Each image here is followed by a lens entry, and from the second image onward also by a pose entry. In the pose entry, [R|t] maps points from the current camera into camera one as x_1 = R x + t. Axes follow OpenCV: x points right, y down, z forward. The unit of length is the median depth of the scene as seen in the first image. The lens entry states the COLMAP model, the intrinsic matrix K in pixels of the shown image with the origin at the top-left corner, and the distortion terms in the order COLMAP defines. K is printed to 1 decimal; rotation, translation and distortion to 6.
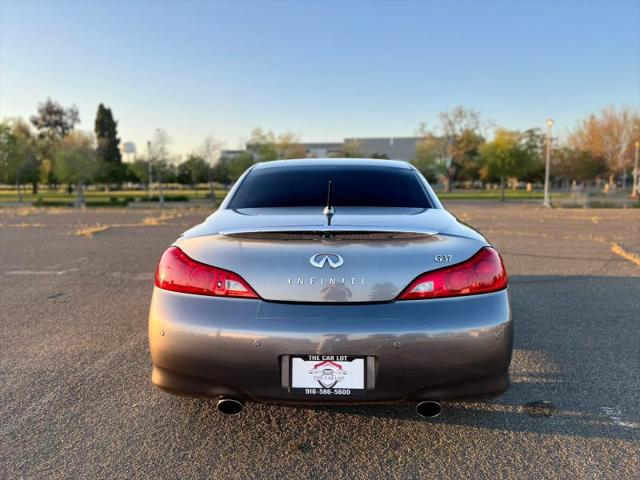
lens RADIAL K [[494.3, 0, 318.1], [0, 494.3, 237.8], [0, 0, 1]] dist [0.065730, -0.096268]
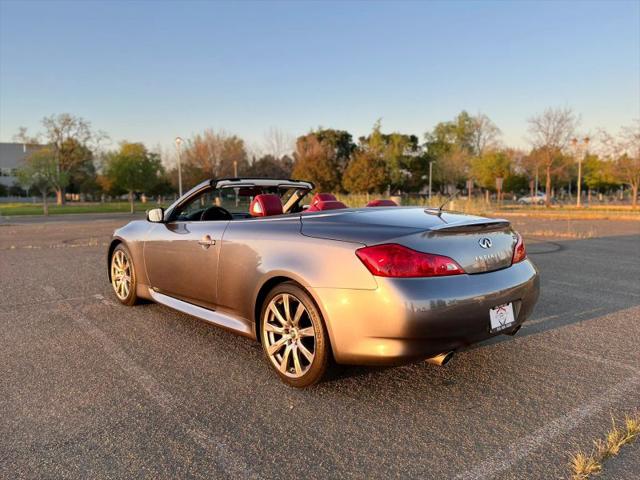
lens RADIAL K [[494.3, 0, 318.1], [0, 494.3, 237.8], [0, 0, 1]] dist [0.065730, -0.096268]
pose [[0.709085, -0.067542, 0.701880, -1.315969], [0.084677, 0.996355, 0.010334, -0.024728], [-0.700020, 0.052106, 0.712220, 0.270493]]
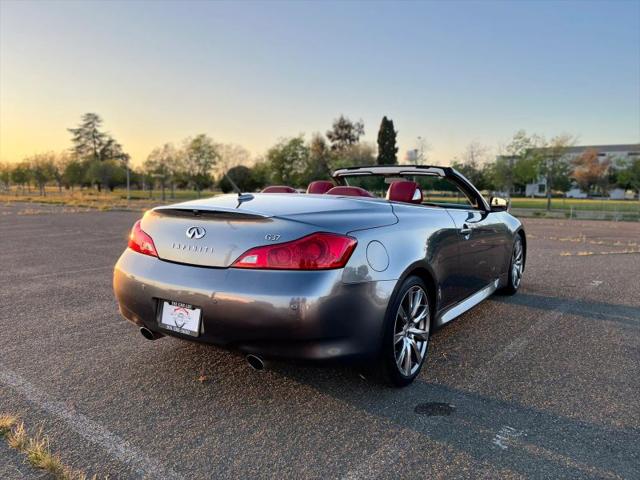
lens RADIAL K [[494.3, 0, 318.1], [0, 494.3, 237.8], [0, 0, 1]] dist [0.065730, -0.096268]
pose [[0.845804, 0.066778, -0.529298, 0.936201], [-0.074036, 0.997227, 0.007507, 0.024104], [0.528332, 0.032837, 0.848403, 0.055593]]
